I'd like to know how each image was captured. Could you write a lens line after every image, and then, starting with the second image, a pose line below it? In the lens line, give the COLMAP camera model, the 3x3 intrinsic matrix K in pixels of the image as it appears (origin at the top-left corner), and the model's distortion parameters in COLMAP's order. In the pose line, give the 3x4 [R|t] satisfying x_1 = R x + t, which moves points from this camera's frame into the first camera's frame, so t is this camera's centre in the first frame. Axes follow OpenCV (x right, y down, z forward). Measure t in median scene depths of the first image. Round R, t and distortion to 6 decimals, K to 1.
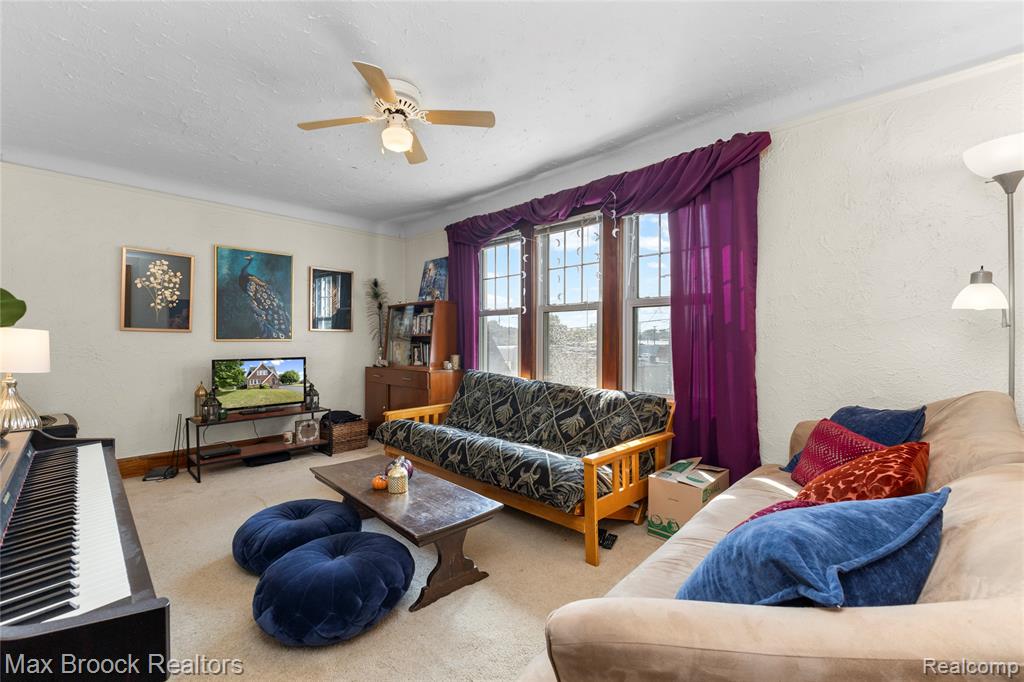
lens RADIAL K [[429.4, 0, 512.9], [0, 429.4, 337.4], [0, 0, 1]] dist [0.000134, 0.000053]
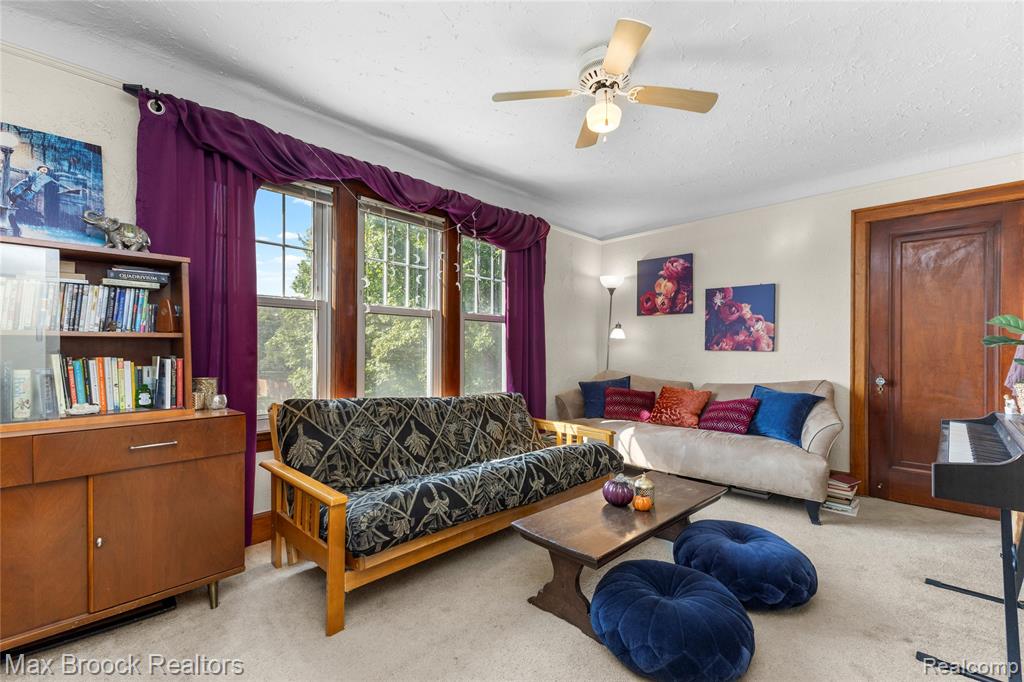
lens RADIAL K [[441.6, 0, 513.4], [0, 441.6, 349.3], [0, 0, 1]] dist [0.000874, 0.000158]
pose [[-0.005967, 0.000875, 0.999982, -0.842702], [-0.011089, 0.999938, -0.000941, 0.005735], [-0.999921, -0.011095, -0.005957, 0.860443]]
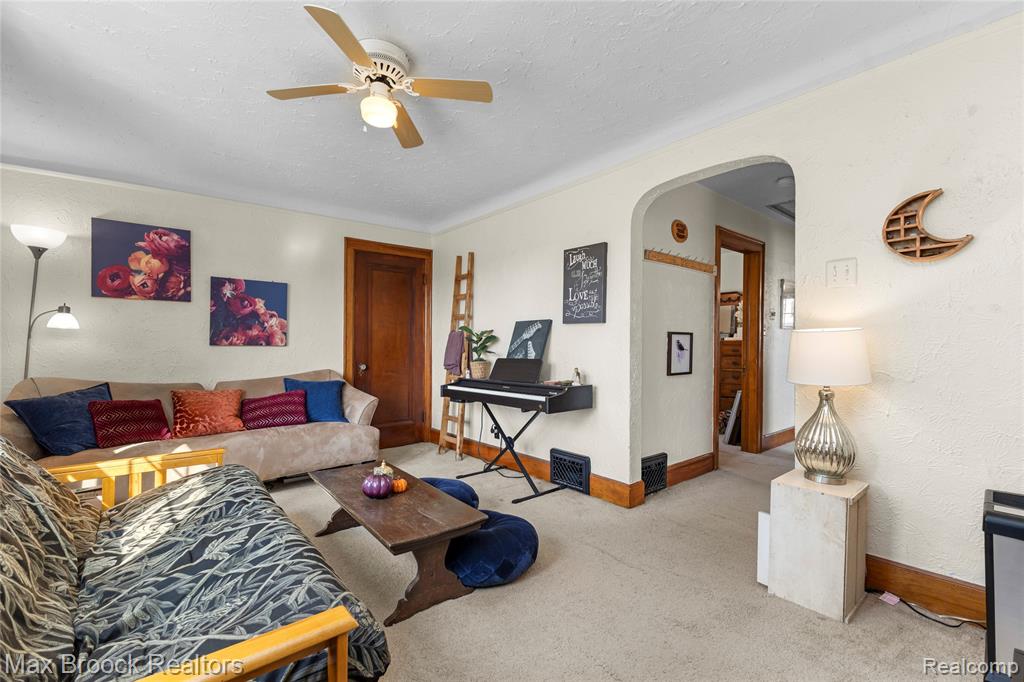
lens RADIAL K [[441.6, 0, 513.4], [0, 441.6, 349.3], [0, 0, 1]] dist [0.000874, 0.000158]
pose [[-0.995431, 0.001158, 0.095475, -0.455260], [0.001425, 0.999995, 0.002729, 0.009117], [-0.095472, 0.002852, -0.995428, 1.347241]]
